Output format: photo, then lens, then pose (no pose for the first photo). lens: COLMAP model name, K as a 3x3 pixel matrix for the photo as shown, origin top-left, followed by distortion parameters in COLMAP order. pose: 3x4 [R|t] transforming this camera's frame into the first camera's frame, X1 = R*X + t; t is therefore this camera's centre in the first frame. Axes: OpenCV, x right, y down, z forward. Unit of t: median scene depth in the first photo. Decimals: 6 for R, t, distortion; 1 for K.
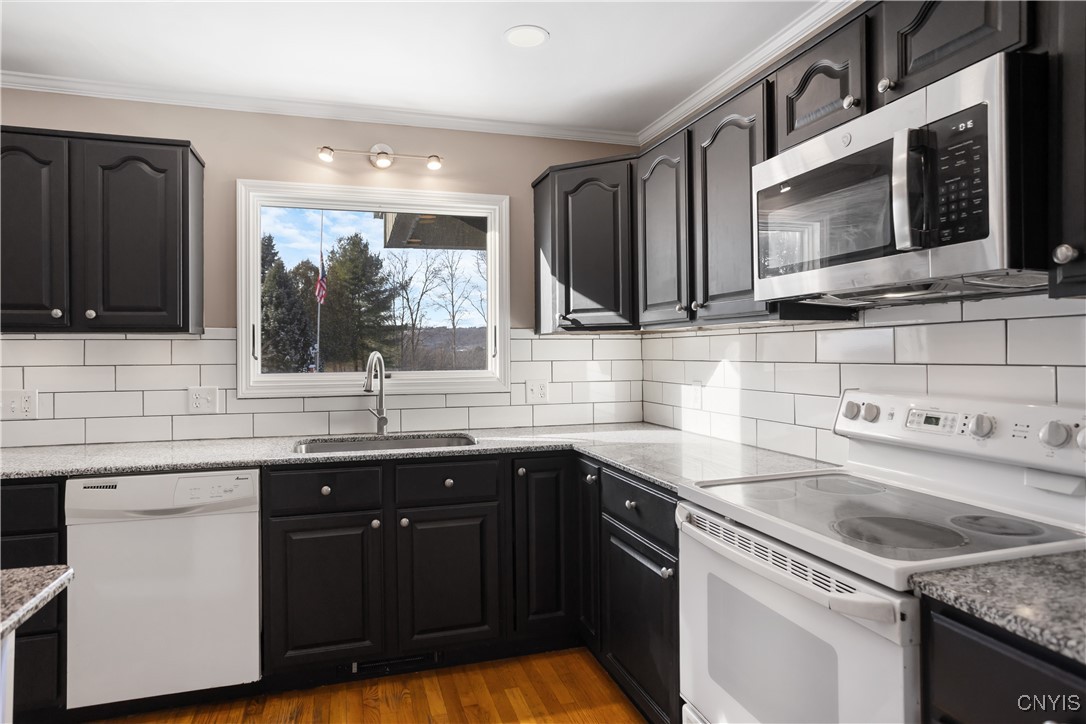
lens RADIAL K [[633.4, 0, 540.8], [0, 633.4, 353.6], [0, 0, 1]] dist [-0.006835, 0.000636]
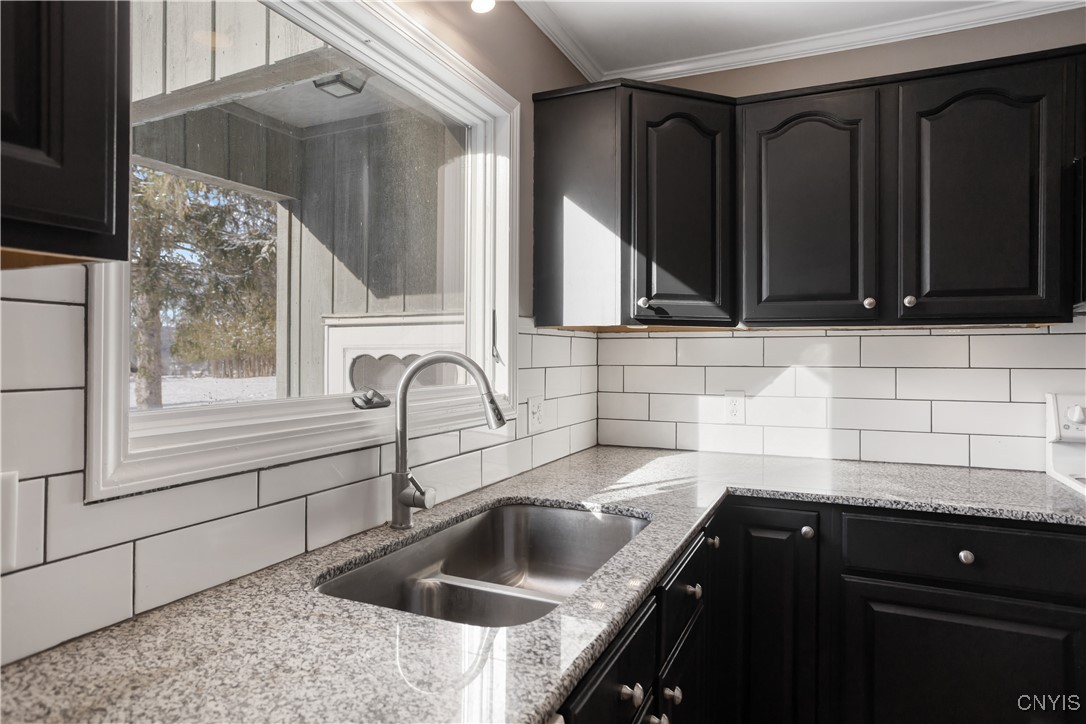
lens RADIAL K [[633.4, 0, 539.3], [0, 633.4, 359.6], [0, 0, 1]] dist [-0.006835, 0.000636]
pose [[0.677207, 0.000660, 0.735792, -0.550833], [-0.002335, 0.999996, 0.001252, 0.001992], [-0.735789, -0.002566, 0.677206, 0.631415]]
